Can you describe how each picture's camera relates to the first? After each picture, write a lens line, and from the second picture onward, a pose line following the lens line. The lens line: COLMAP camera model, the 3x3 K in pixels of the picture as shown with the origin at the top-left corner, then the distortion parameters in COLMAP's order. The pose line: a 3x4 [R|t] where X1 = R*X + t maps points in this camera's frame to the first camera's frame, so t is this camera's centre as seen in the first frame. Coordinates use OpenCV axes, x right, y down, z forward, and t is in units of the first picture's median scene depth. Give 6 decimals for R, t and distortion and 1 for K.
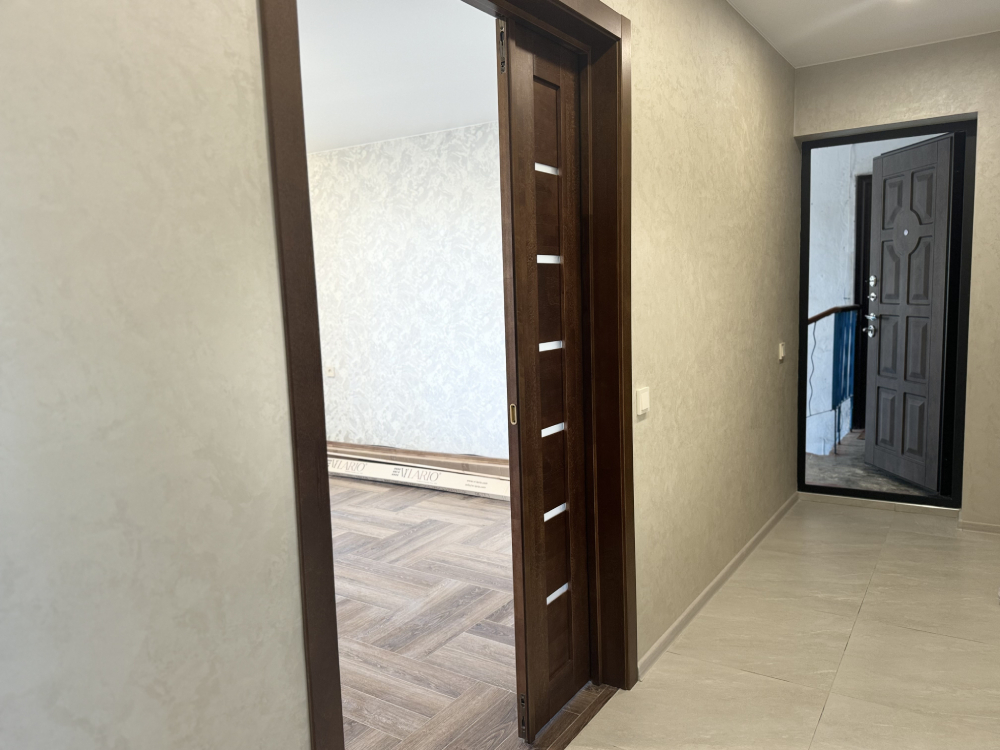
lens RADIAL K [[730.4, 0, 497.5], [0, 730.4, 377.7], [0, 0, 1]] dist [0.083924, -0.119085]
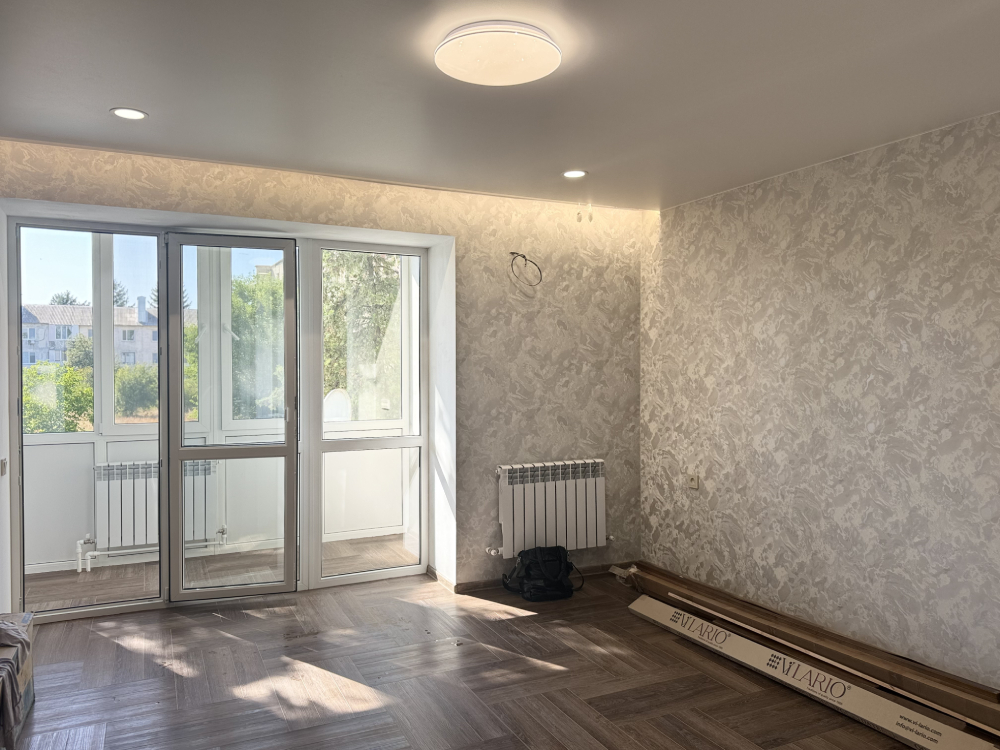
lens RADIAL K [[730.4, 0, 504.7], [0, 730.4, 375.3], [0, 0, 1]] dist [0.083924, -0.119085]
pose [[0.867413, 0.040387, -0.495946, -0.038218], [-0.092451, 0.992427, -0.080881, -0.055247], [0.488924, 0.116008, 0.864578, 0.355364]]
